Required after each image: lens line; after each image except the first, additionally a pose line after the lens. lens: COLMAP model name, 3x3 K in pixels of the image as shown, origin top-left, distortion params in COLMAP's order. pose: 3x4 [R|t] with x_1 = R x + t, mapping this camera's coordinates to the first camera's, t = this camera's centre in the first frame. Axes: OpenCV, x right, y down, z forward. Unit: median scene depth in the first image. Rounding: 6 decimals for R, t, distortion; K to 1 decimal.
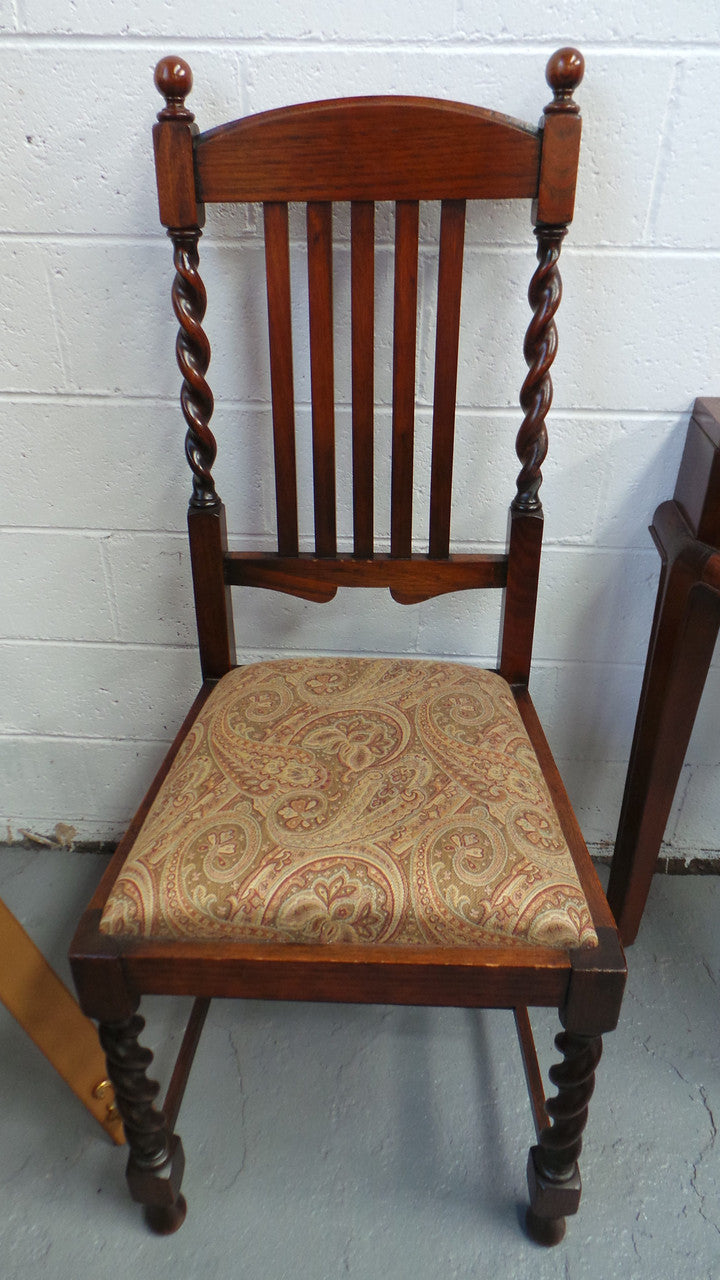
lens RADIAL K [[893.2, 0, 355.1], [0, 893.2, 646.2], [0, 0, 1]] dist [0.003099, 0.009868]
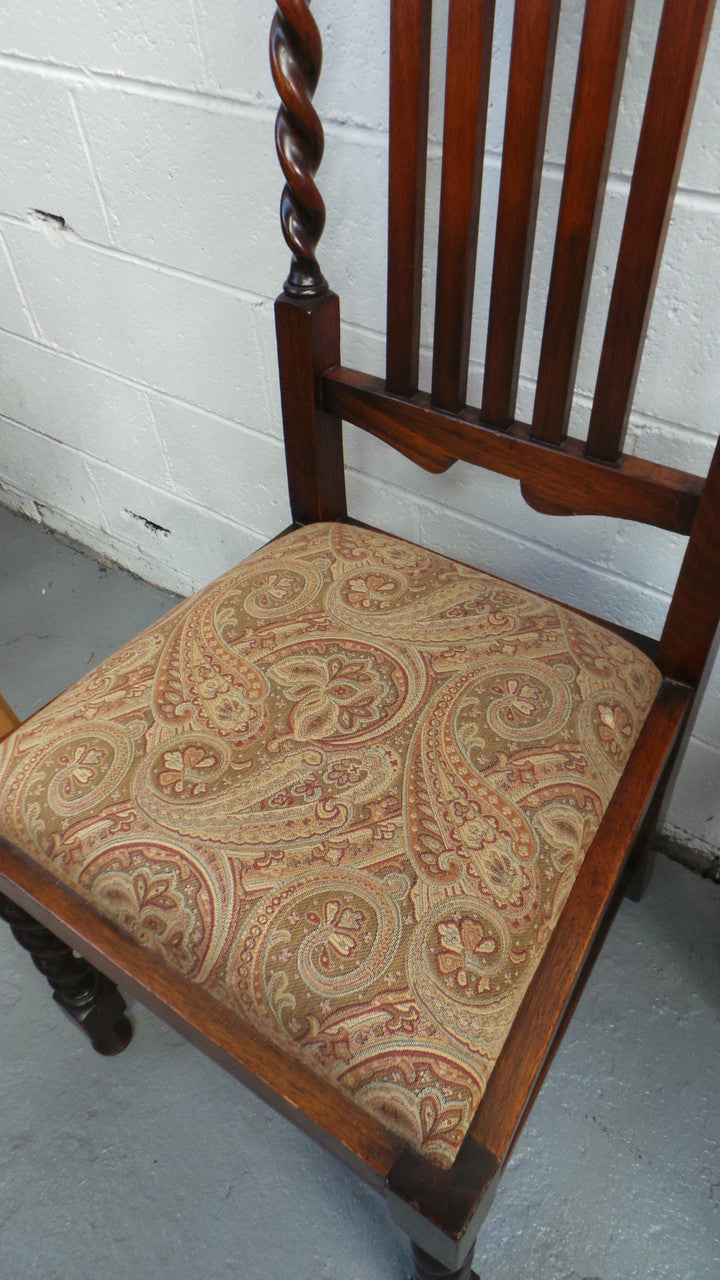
lens RADIAL K [[893.2, 0, 350.2], [0, 893.2, 641.9], [0, 0, 1]] dist [0.003099, 0.009868]
pose [[0.835436, 0.365434, -0.410495, 0.295501], [-0.242064, 0.915230, 0.322115, -0.165762], [0.493409, -0.169741, 0.853074, 0.434376]]
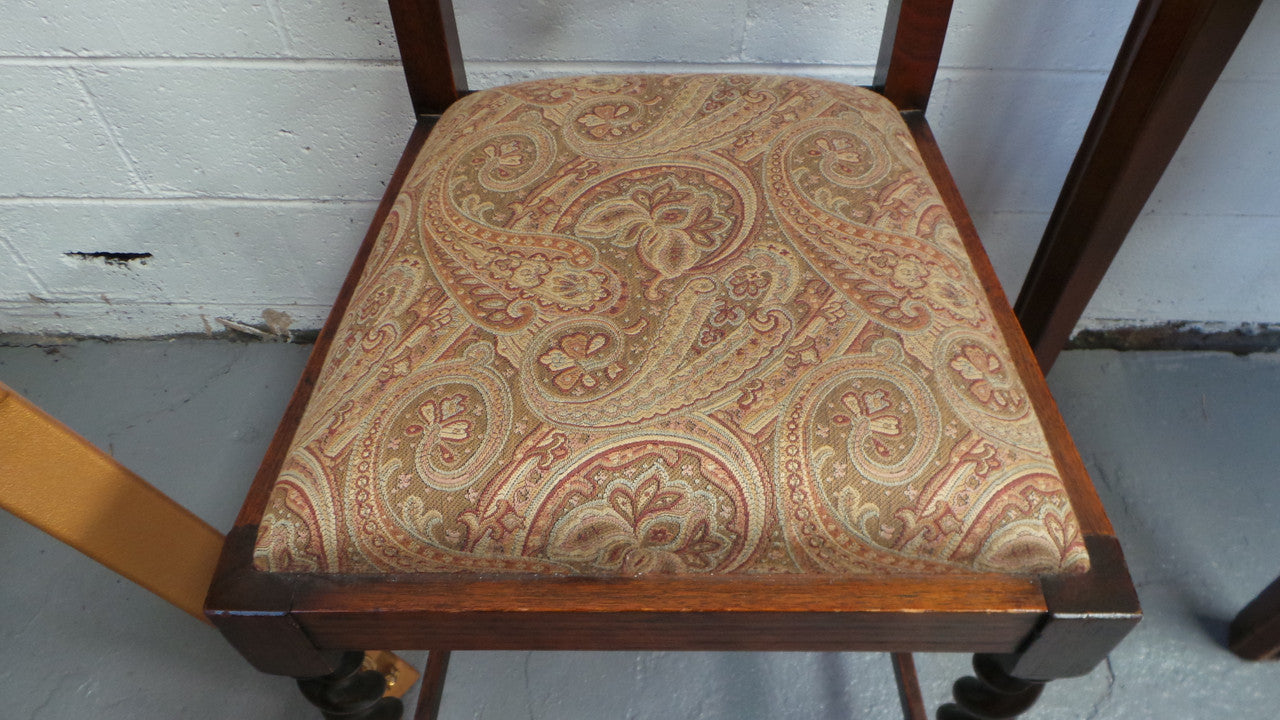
lens RADIAL K [[893.2, 0, 642.4], [0, 893.2, 366.3], [0, 0, 1]] dist [0.003099, 0.009868]
pose [[0.999493, -0.031214, 0.006215, -0.022401], [0.027480, 0.944879, 0.326264, 0.002646], [-0.016056, -0.325928, 0.945258, 0.425504]]
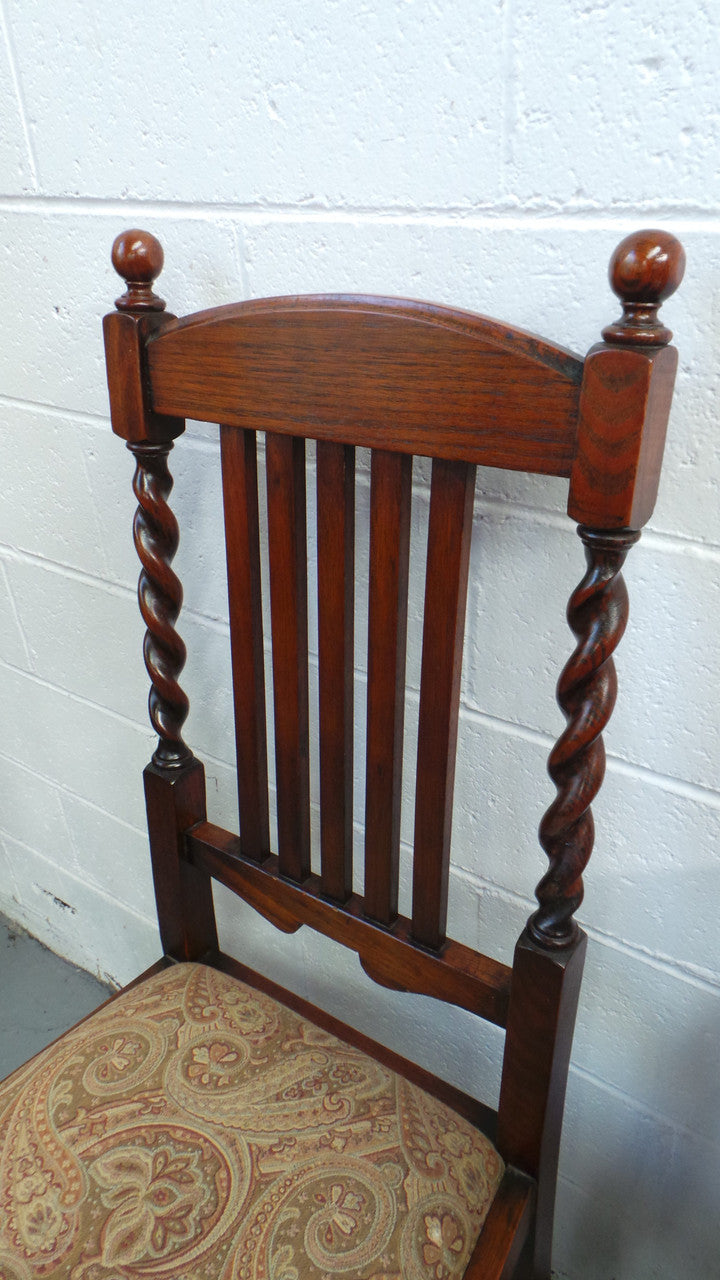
lens RADIAL K [[893.2, 0, 351.5], [0, 893.2, 641.8], [0, 0, 1]] dist [0.003099, 0.009868]
pose [[0.843660, 0.236227, -0.482115, 0.369004], [-0.263731, 0.964533, 0.011096, -0.362112], [0.467637, 0.117787, 0.876037, 0.445466]]
